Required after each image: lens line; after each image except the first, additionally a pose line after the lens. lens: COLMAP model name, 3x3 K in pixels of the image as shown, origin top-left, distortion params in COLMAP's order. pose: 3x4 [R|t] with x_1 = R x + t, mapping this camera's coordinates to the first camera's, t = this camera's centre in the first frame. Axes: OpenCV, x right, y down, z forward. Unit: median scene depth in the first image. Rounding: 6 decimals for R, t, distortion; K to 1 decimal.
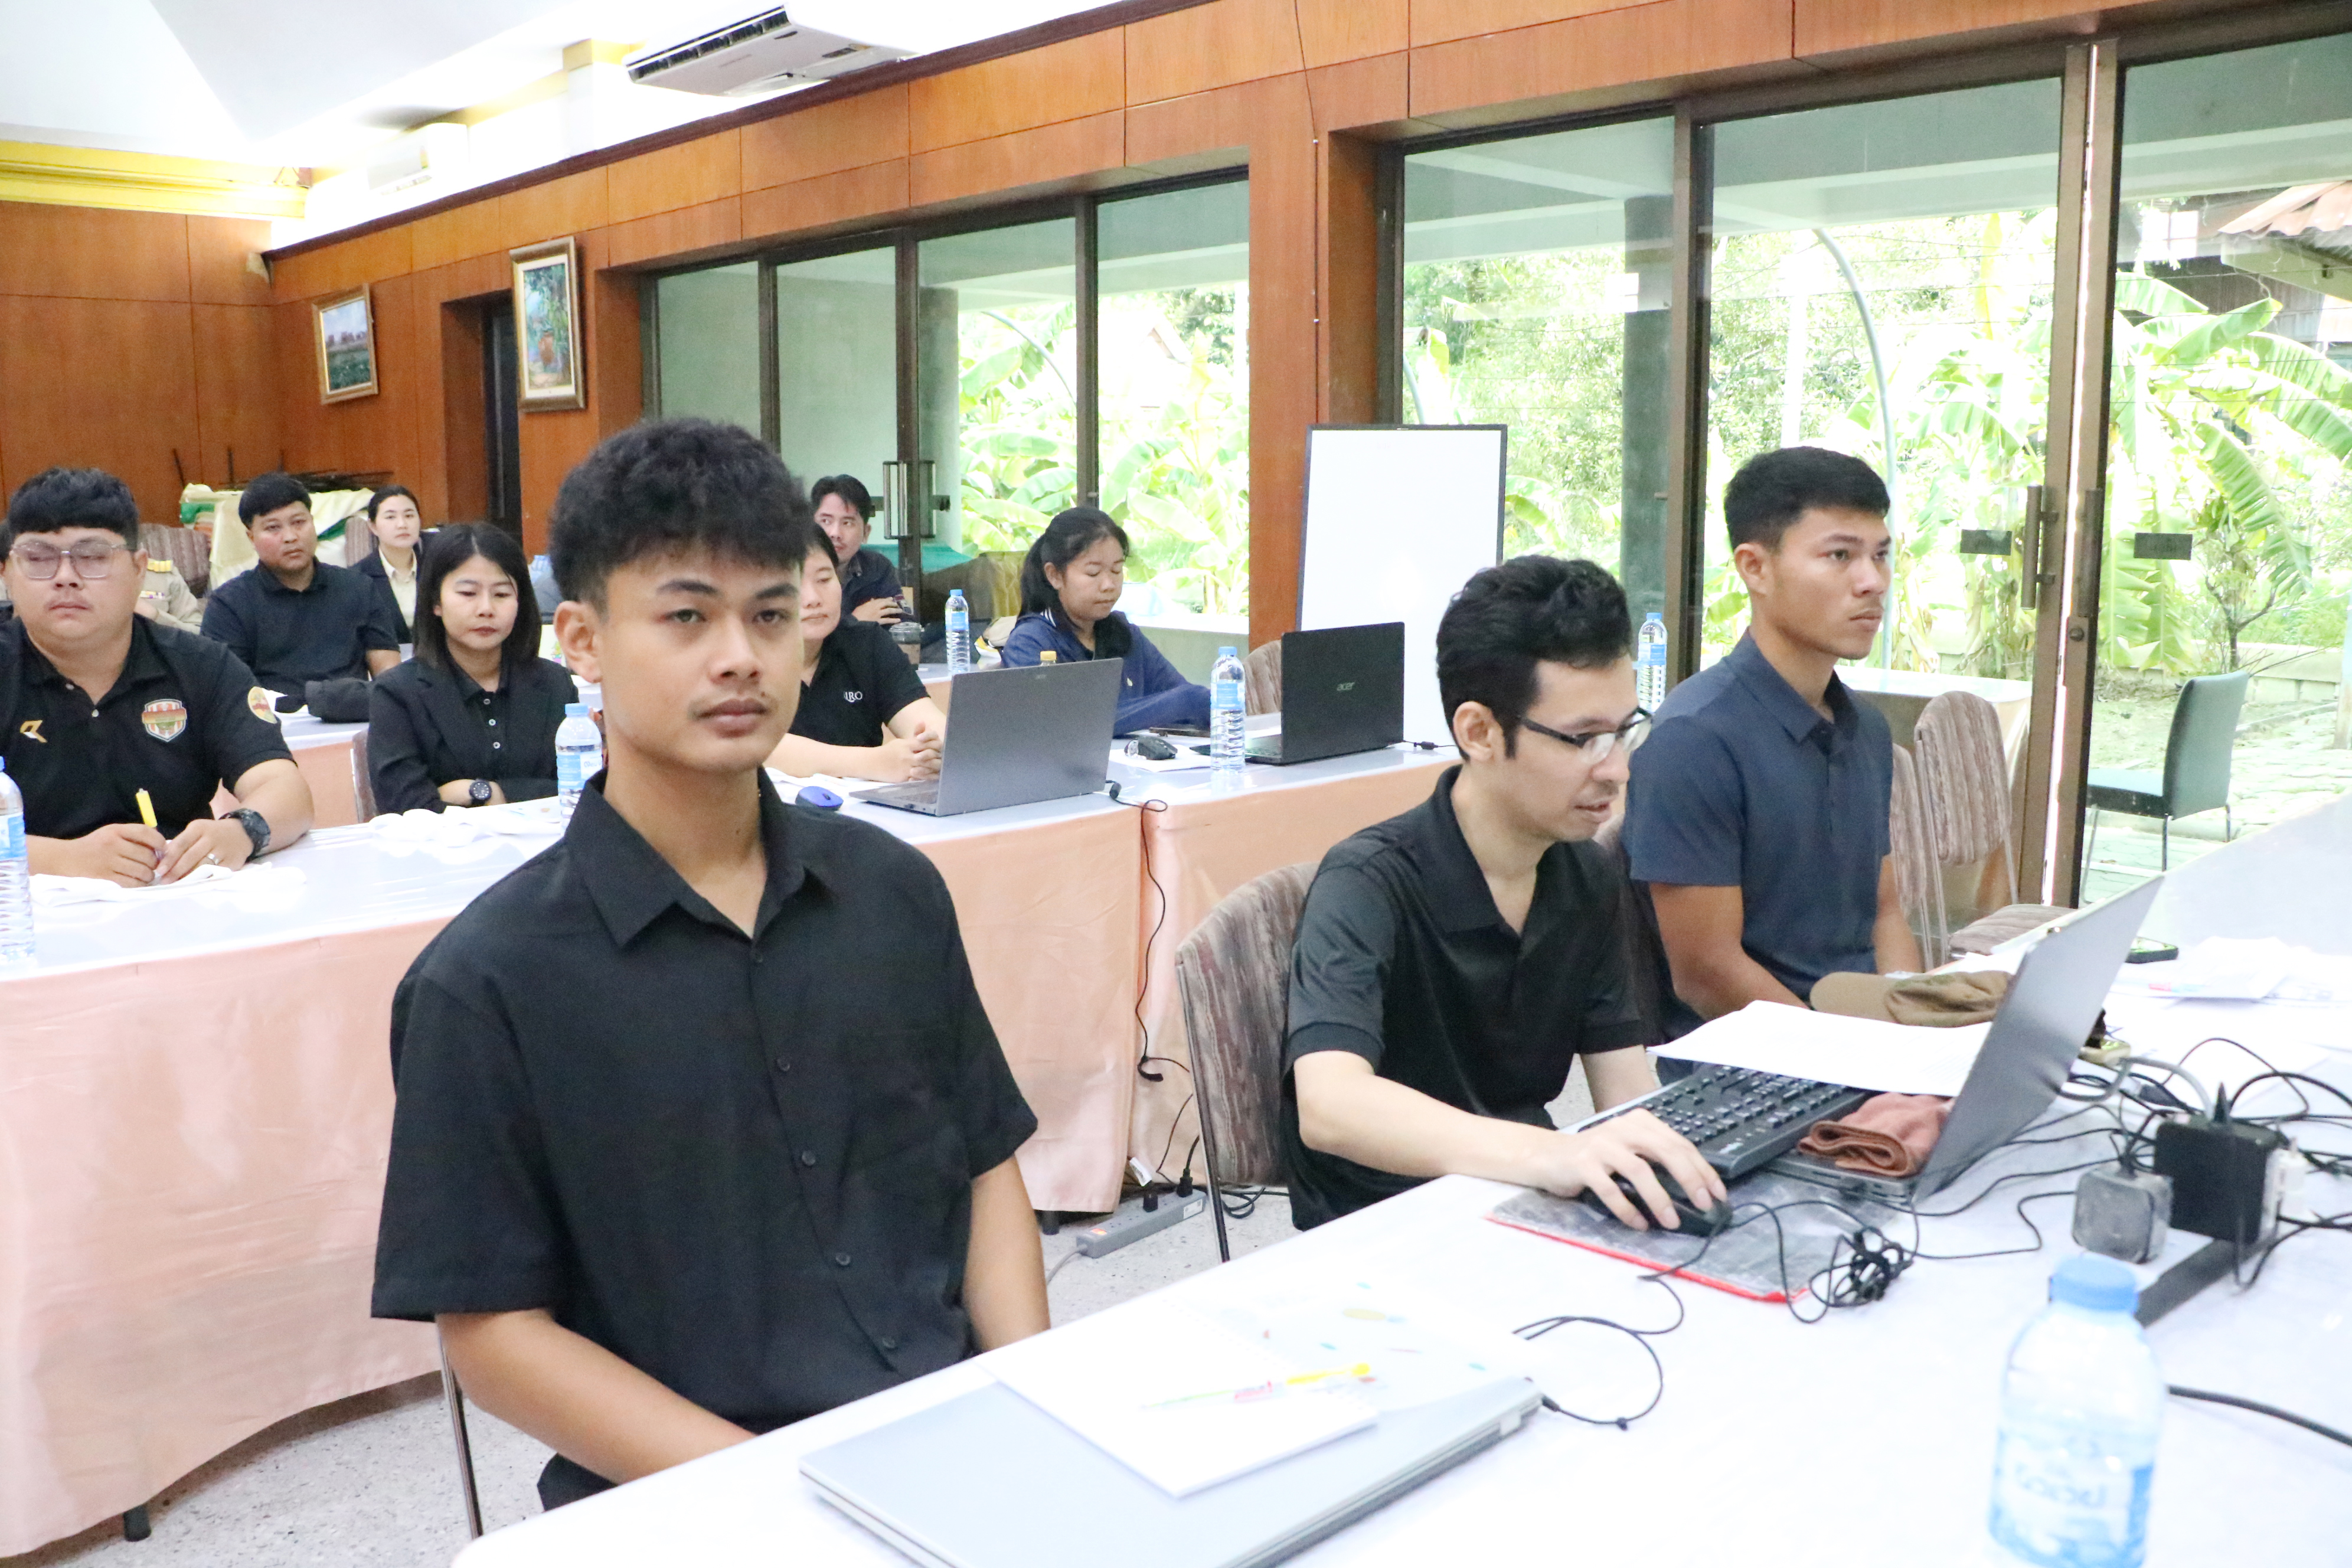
lens RADIAL K [[1946.4, 0, 1167.3], [0, 1946.4, 784.9], [0, 0, 1]] dist [-0.110938, 0.007097]
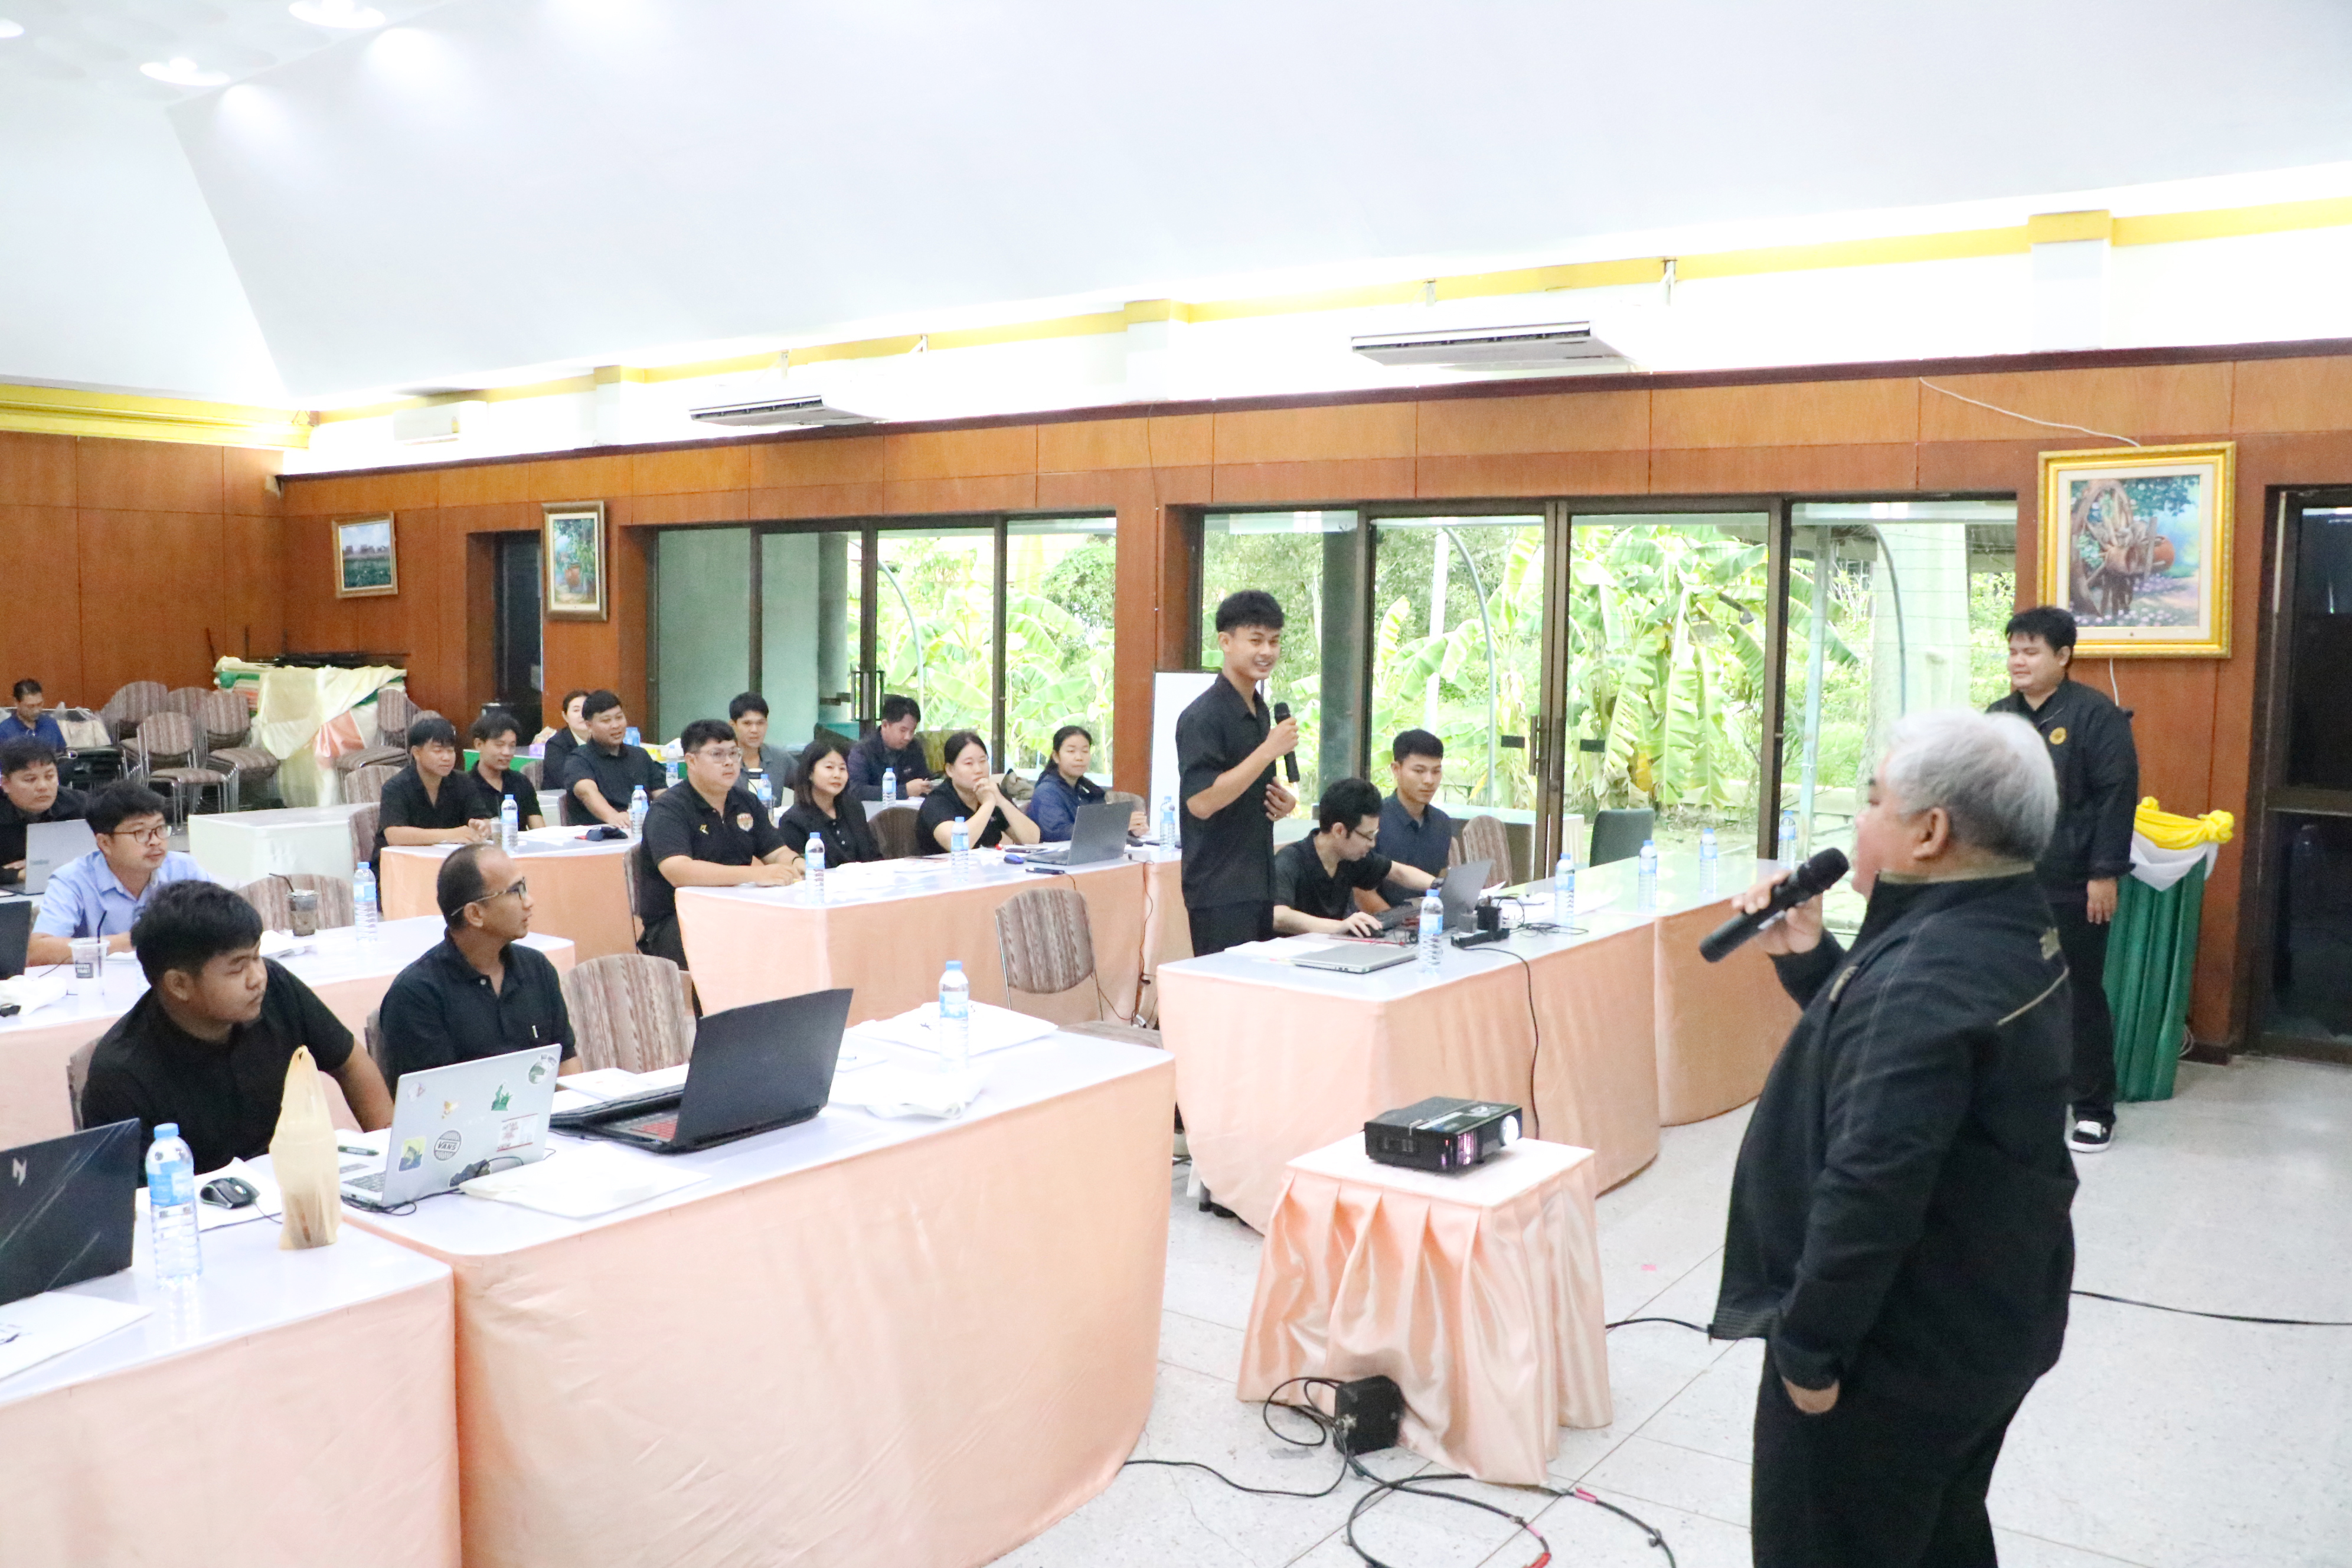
lens RADIAL K [[1946.4, 0, 1182.0], [0, 1946.4, 800.7], [0, 0, 1]] dist [-0.110938, 0.007097]
pose [[0.983796, 0.004226, 0.179239, -0.127444], [0.007050, 0.998037, -0.062225, 0.026445], [-0.179150, 0.062480, 0.981836, -0.431718]]
